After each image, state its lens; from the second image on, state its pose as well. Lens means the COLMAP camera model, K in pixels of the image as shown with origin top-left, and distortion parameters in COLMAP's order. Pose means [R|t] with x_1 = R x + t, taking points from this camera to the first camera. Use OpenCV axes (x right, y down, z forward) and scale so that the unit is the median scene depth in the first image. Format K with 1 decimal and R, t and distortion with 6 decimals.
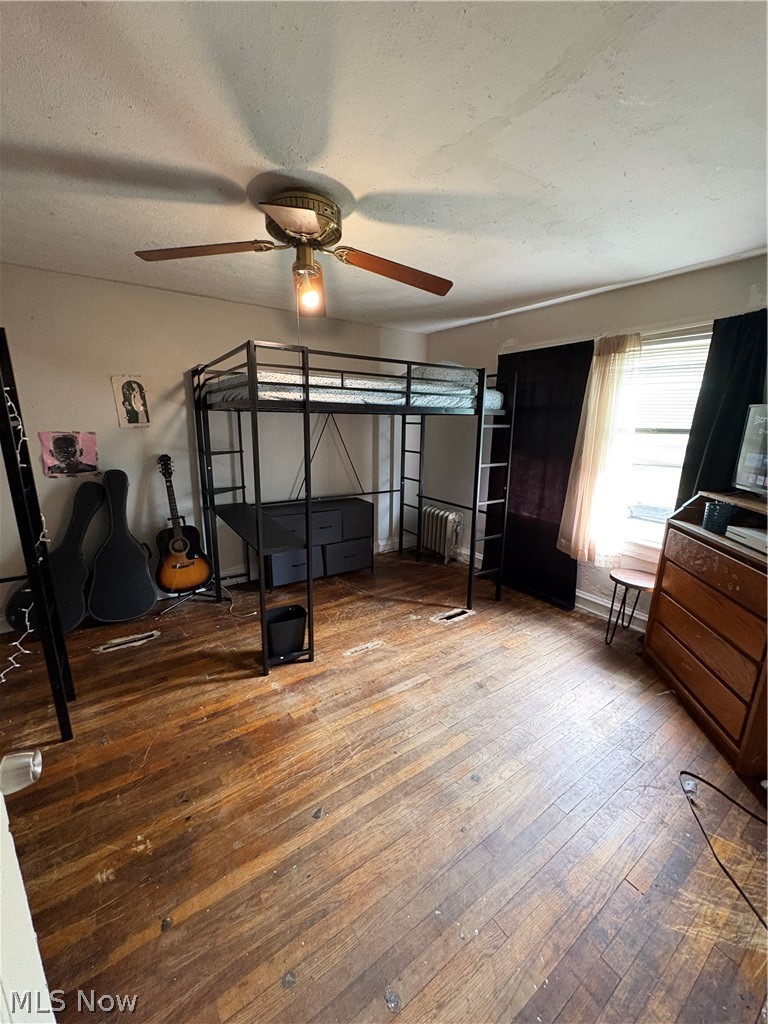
lens RADIAL K [[407.9, 0, 384.0], [0, 407.9, 512.0], [0, 0, 1]] dist [0.000342, -0.000561]
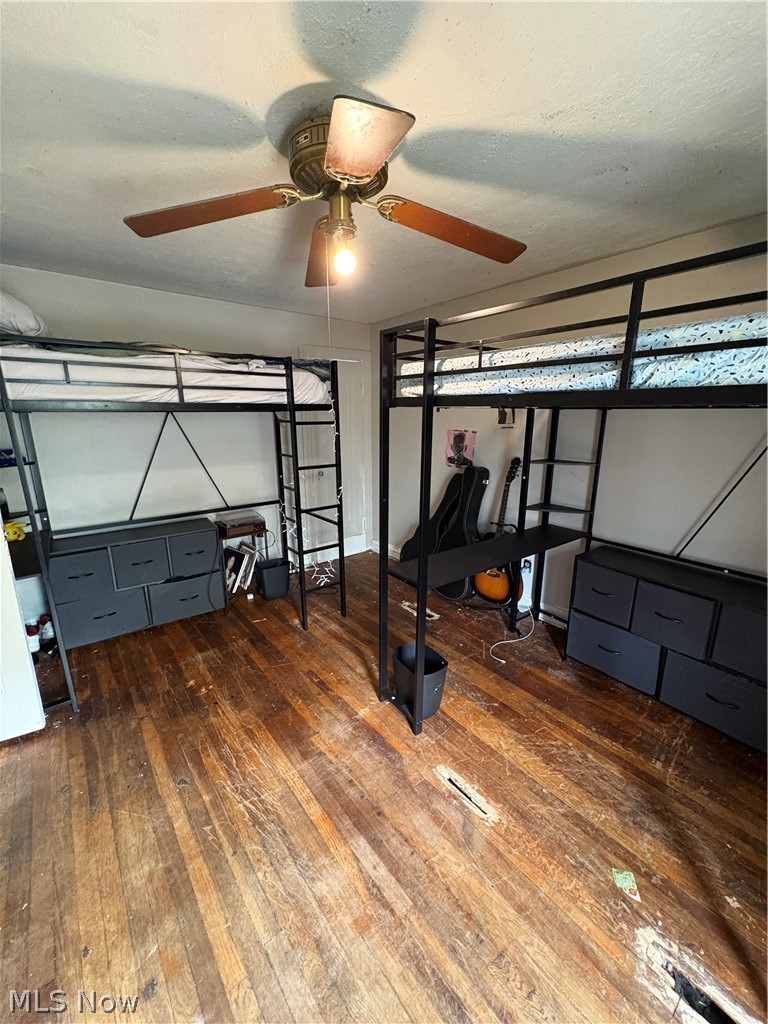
lens RADIAL K [[407.9, 0, 384.0], [0, 407.9, 512.0], [0, 0, 1]] dist [0.000342, -0.000561]
pose [[0.068629, 0.222609, -0.972489, 0.517769], [-0.220685, 0.954026, 0.202809, -0.194799], [0.972928, 0.200695, 0.114600, 0.837100]]
